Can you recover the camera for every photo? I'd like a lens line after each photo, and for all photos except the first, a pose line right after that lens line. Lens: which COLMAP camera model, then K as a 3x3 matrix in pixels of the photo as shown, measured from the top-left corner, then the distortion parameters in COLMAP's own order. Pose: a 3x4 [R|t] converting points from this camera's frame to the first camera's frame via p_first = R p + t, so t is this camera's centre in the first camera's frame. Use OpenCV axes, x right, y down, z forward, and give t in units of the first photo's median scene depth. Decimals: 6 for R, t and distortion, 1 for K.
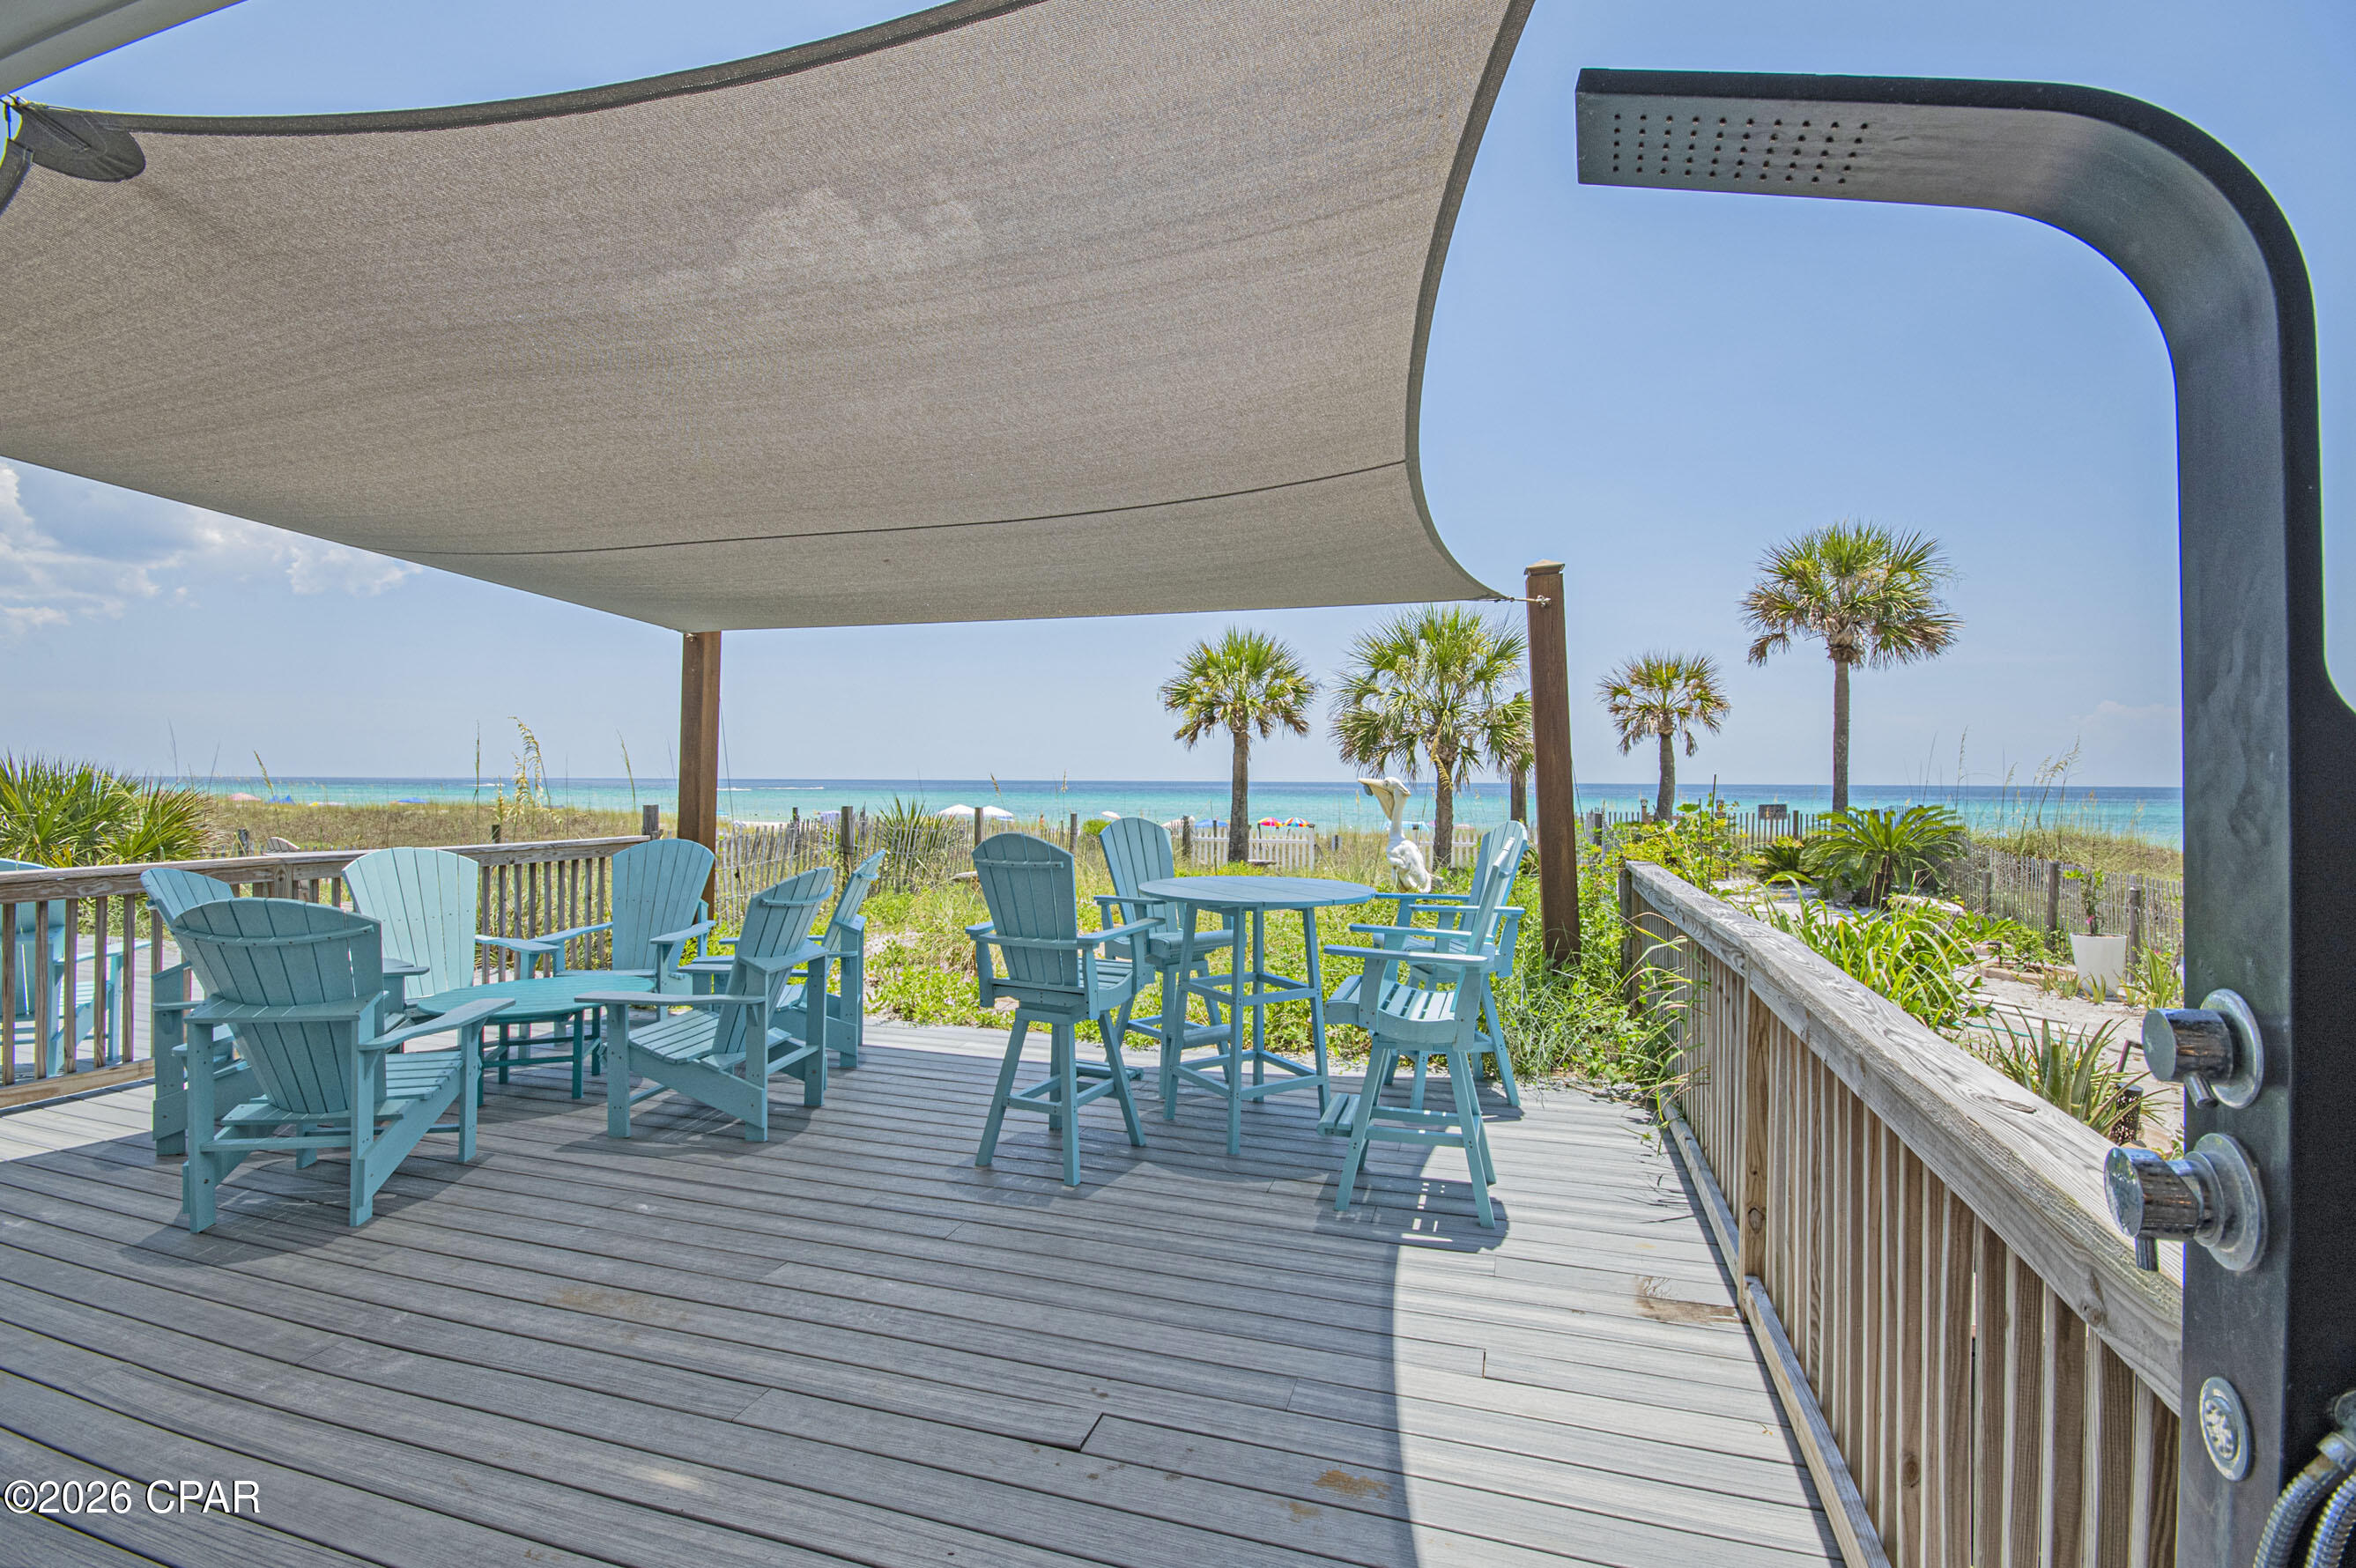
lens RADIAL K [[1044.2, 0, 1202.5], [0, 1044.2, 775.0], [0, 0, 1]] dist [0.010248, -0.009285]
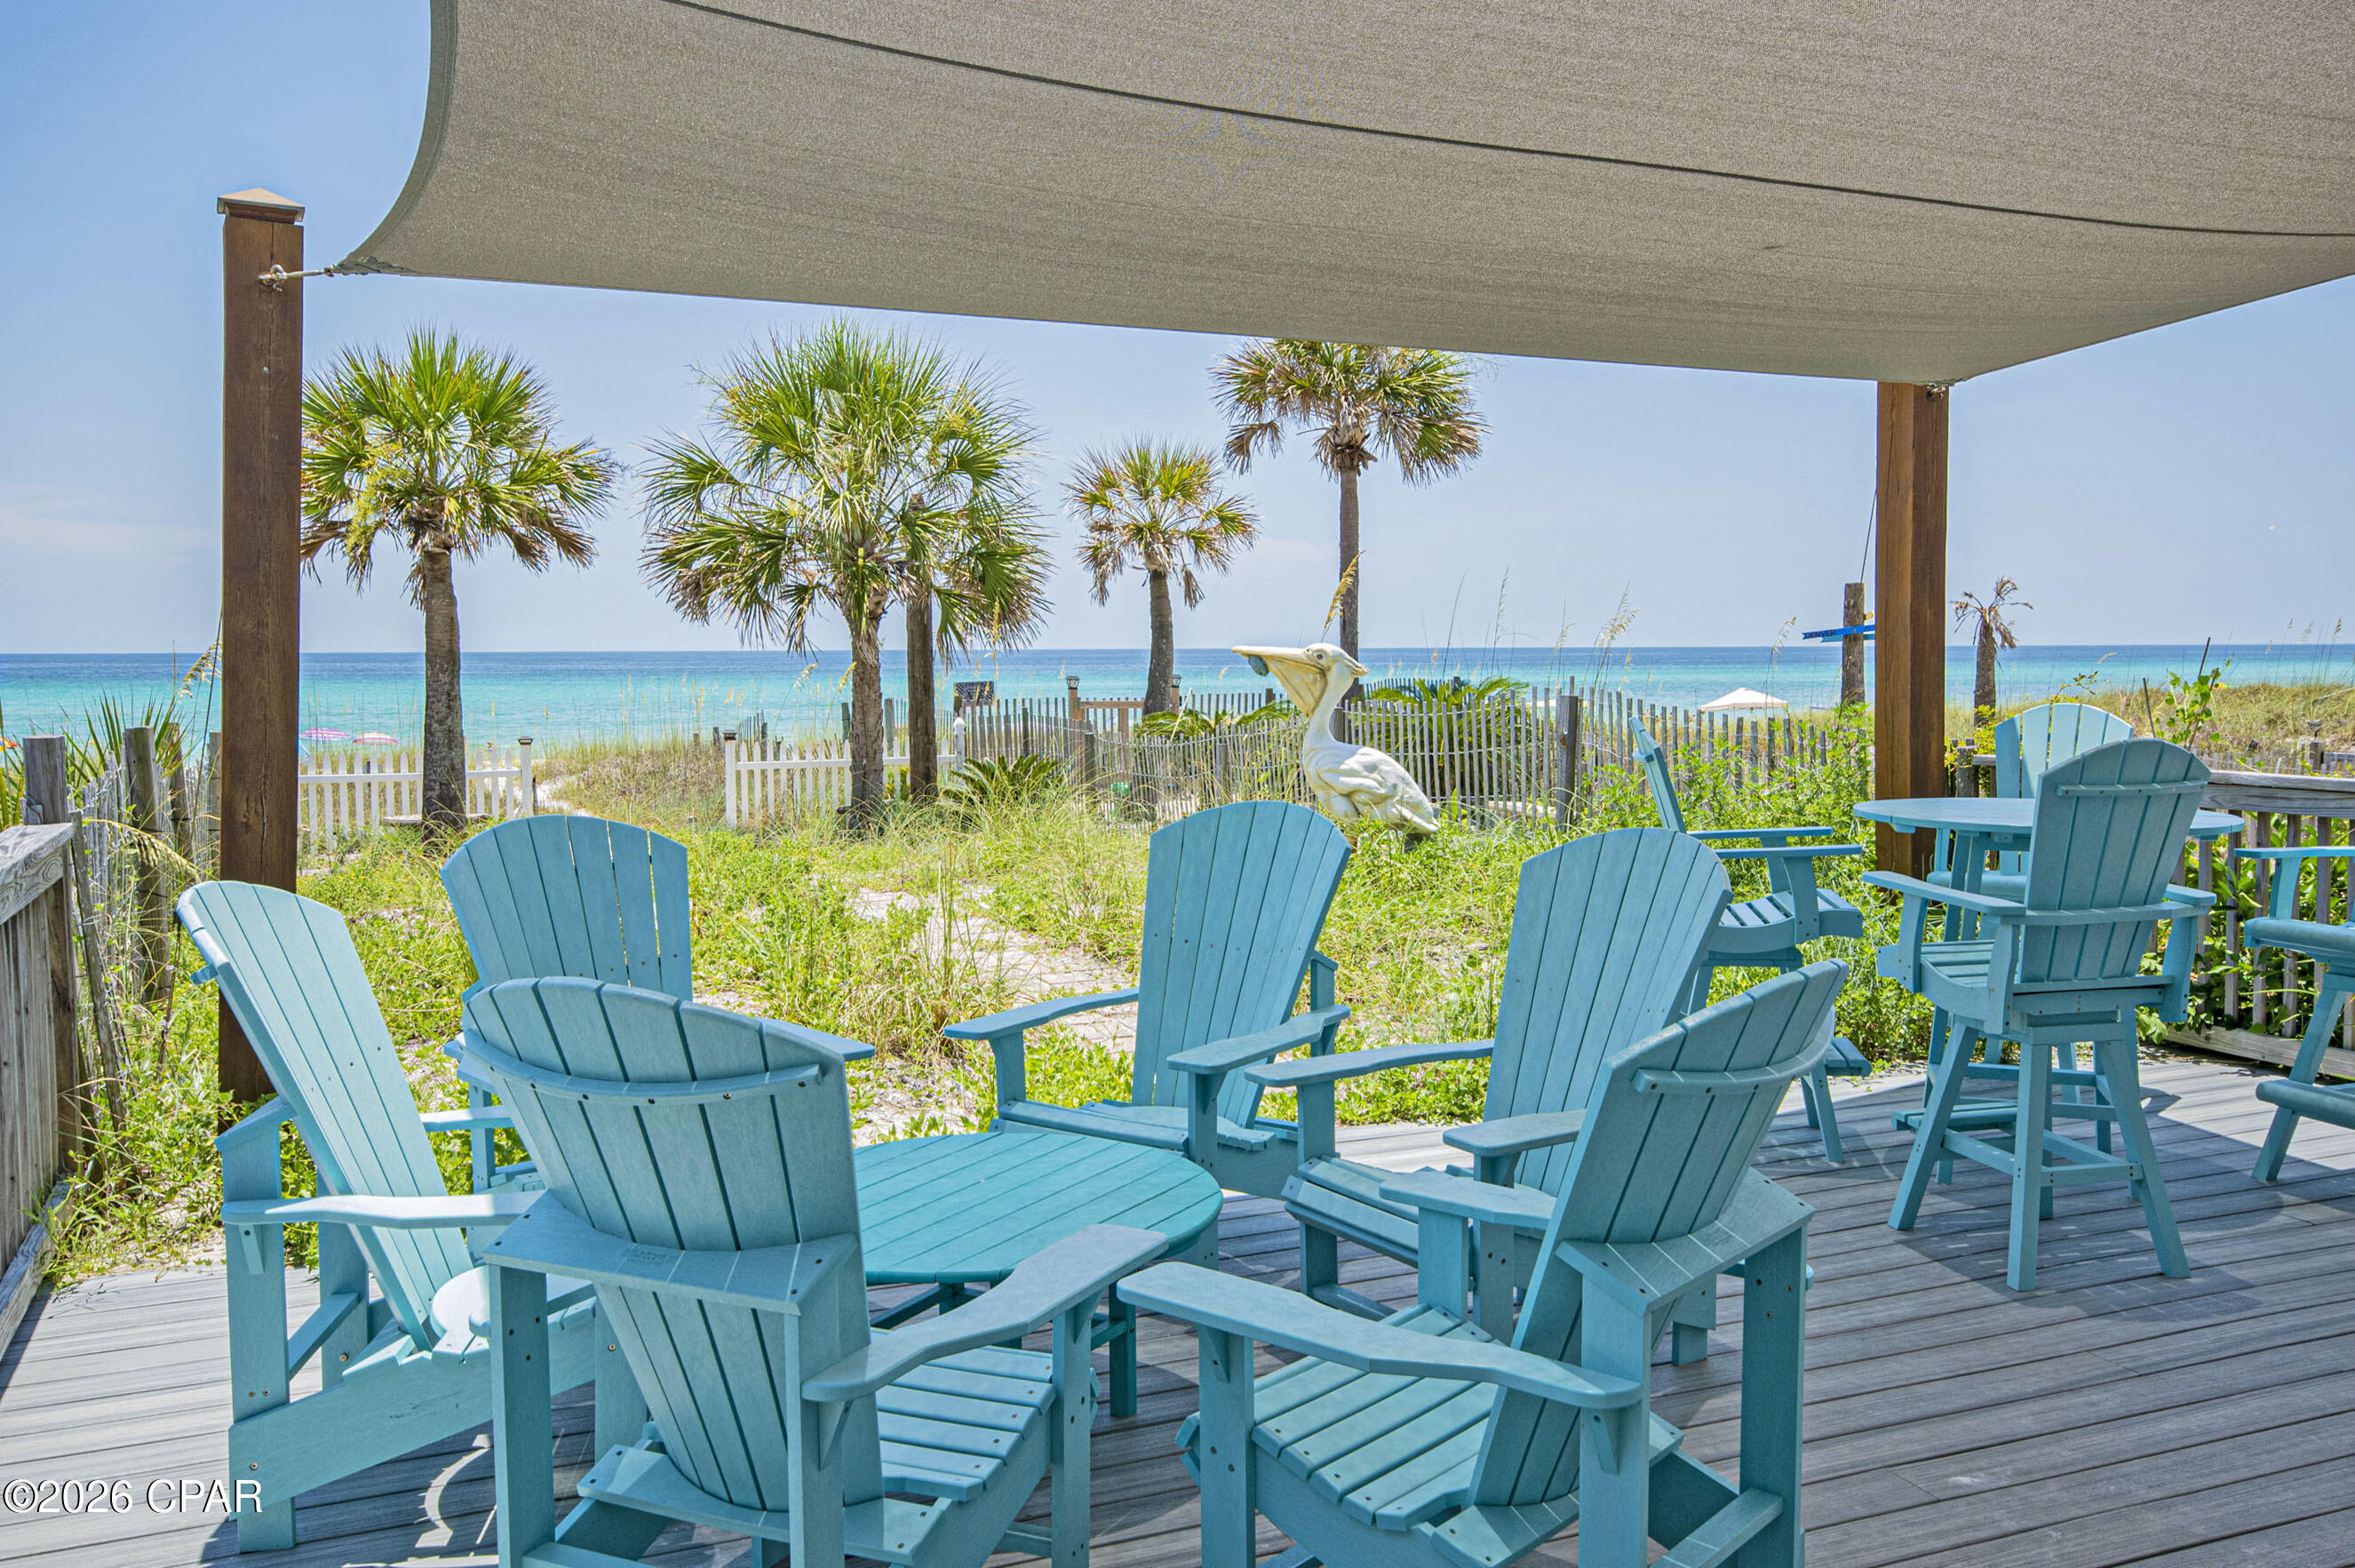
lens RADIAL K [[1905.5, 0, 1208.5], [0, 1905.5, 716.5], [0, 0, 1]] dist [0.001151, 0.032887]
pose [[0.753773, -0.031308, 0.656389, -1.166558], [0.002527, 0.998995, 0.044747, -0.012679], [-0.657130, -0.032070, 0.753094, 0.434202]]
